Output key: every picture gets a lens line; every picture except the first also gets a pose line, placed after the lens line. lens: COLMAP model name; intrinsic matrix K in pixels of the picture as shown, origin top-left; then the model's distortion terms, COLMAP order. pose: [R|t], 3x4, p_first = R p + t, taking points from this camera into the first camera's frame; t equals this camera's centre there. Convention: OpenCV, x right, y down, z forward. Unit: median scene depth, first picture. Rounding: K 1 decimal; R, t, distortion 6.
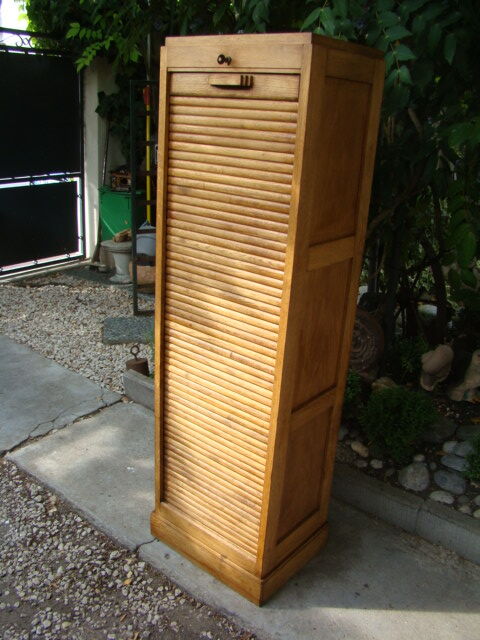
lens RADIAL K [[600.1, 0, 240.0], [0, 600.1, 320.0], [0, 0, 1]] dist [-0.170298, 0.121203]
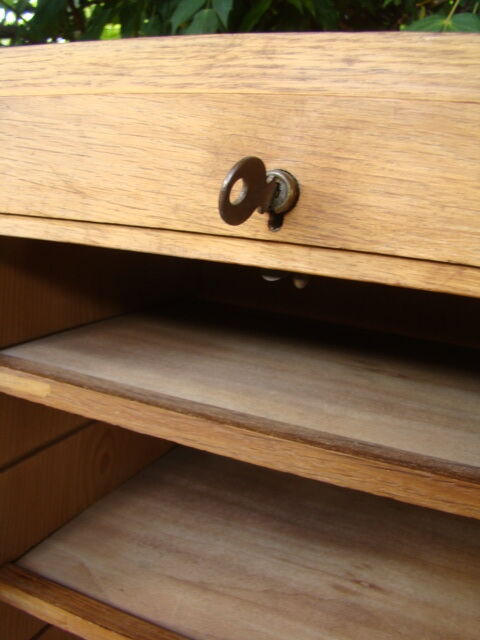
lens RADIAL K [[600.1, 0, 240.0], [0, 600.1, 320.0], [0, 0, 1]] dist [-0.170298, 0.121203]
pose [[0.957297, -0.030819, 0.287460, -0.064489], [0.066843, 0.990955, -0.116359, -0.343685], [-0.281274, 0.130605, 0.950698, 0.745273]]
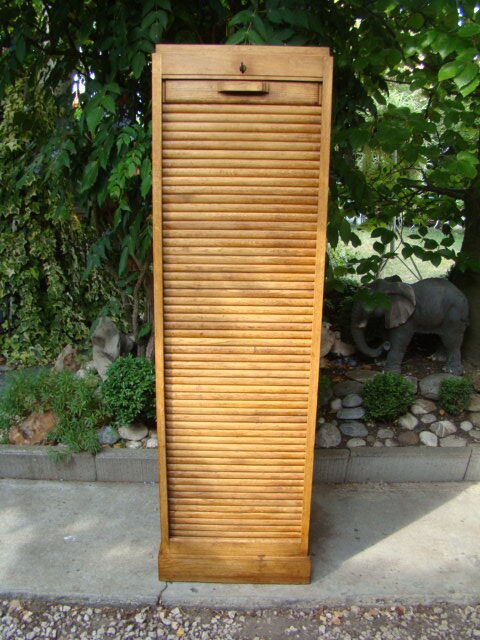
lens RADIAL K [[600.1, 0, 240.0], [0, 600.1, 320.0], [0, 0, 1]] dist [-0.170298, 0.121203]
pose [[0.773884, -0.200357, 0.600800, -0.655984], [0.243575, 0.969834, 0.009677, -0.008832], [-0.584615, 0.138851, 0.799341, 0.183446]]
